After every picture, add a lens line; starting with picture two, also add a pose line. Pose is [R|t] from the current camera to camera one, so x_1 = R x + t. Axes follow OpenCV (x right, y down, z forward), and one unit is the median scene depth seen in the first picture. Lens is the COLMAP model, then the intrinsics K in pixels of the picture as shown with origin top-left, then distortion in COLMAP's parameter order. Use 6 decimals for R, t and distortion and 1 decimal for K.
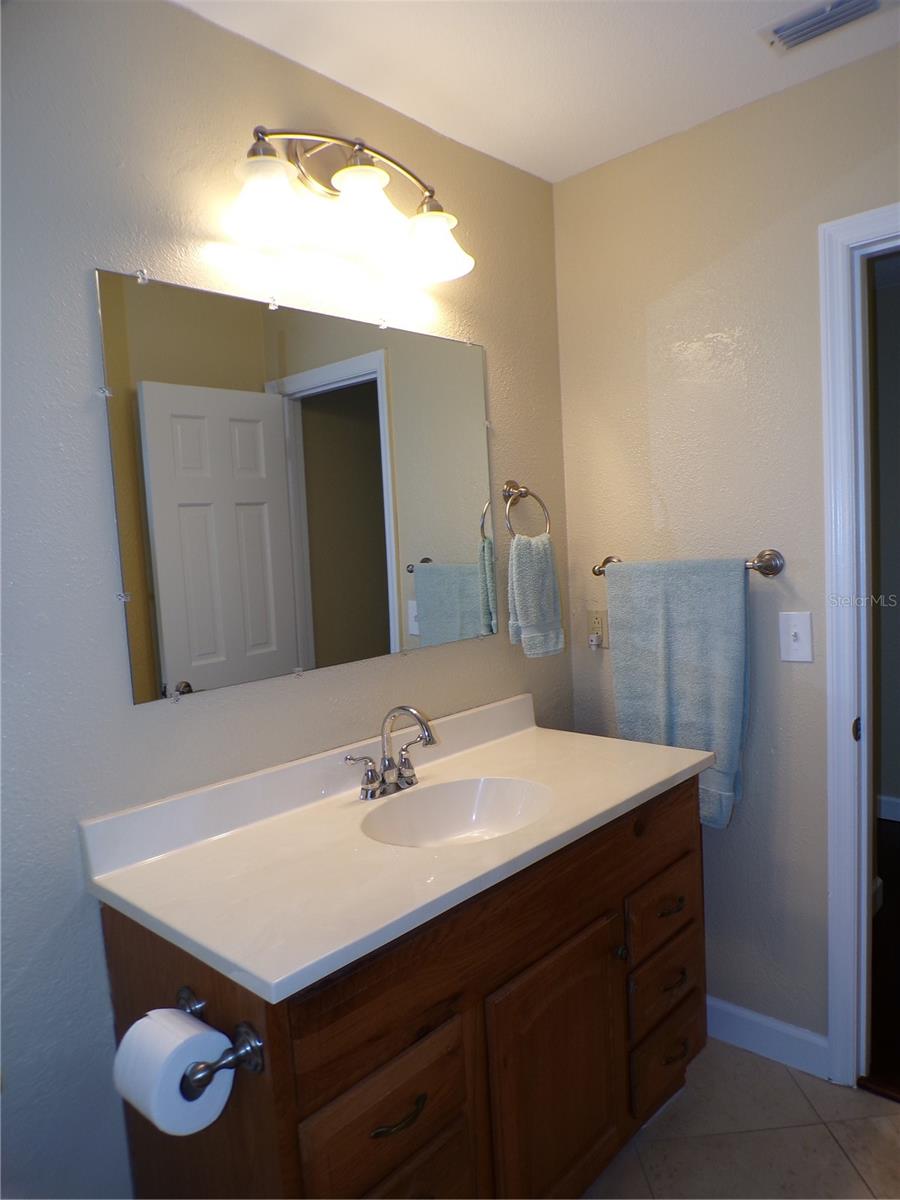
lens RADIAL K [[810.8, 0, 450.0], [0, 810.8, 600.0], [0, 0, 1]] dist [0.008089, 0.002628]
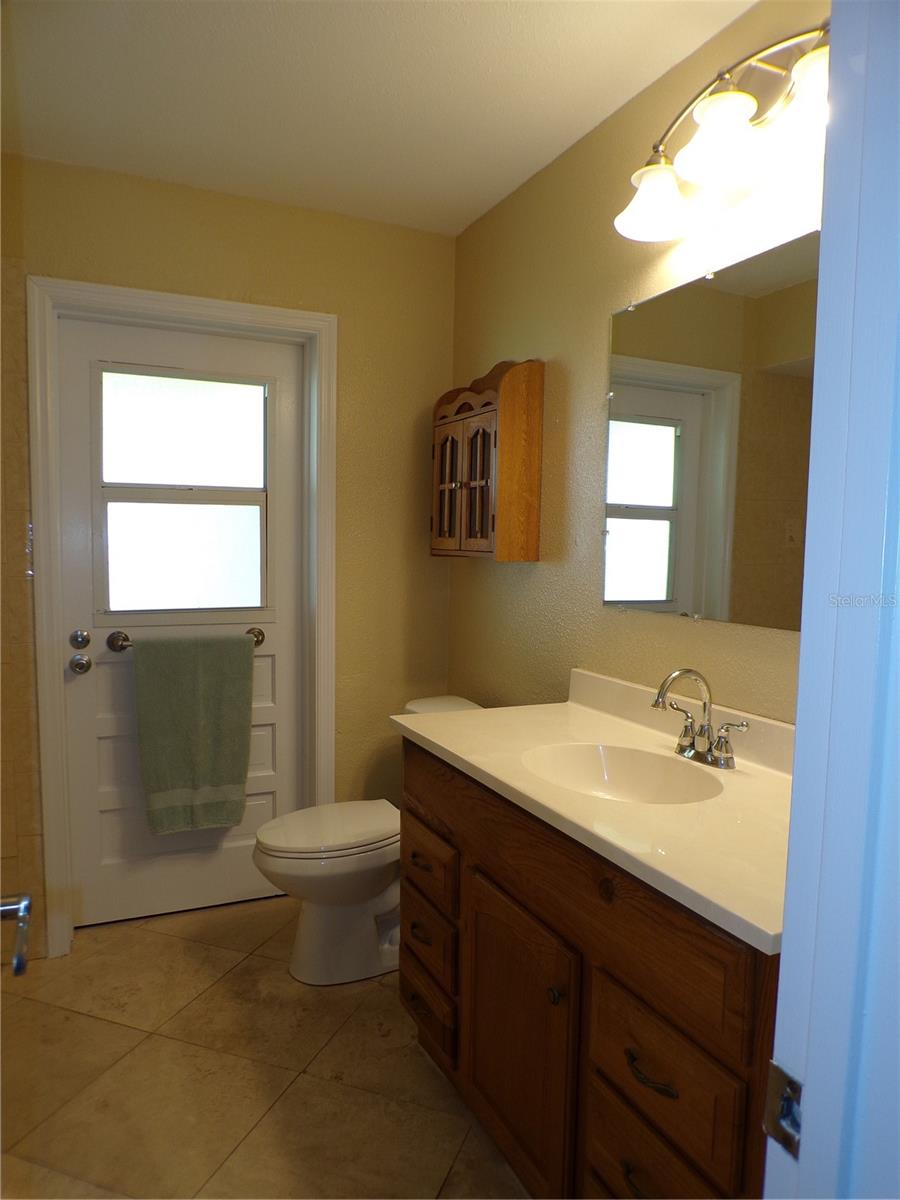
lens RADIAL K [[810.8, 0, 450.0], [0, 810.8, 600.0], [0, 0, 1]] dist [0.008089, 0.002628]
pose [[-0.396188, 0.108275, -0.911763, 0.910302], [-0.072353, 0.986253, 0.148560, -0.069172], [0.915314, 0.124826, -0.382907, 1.106089]]
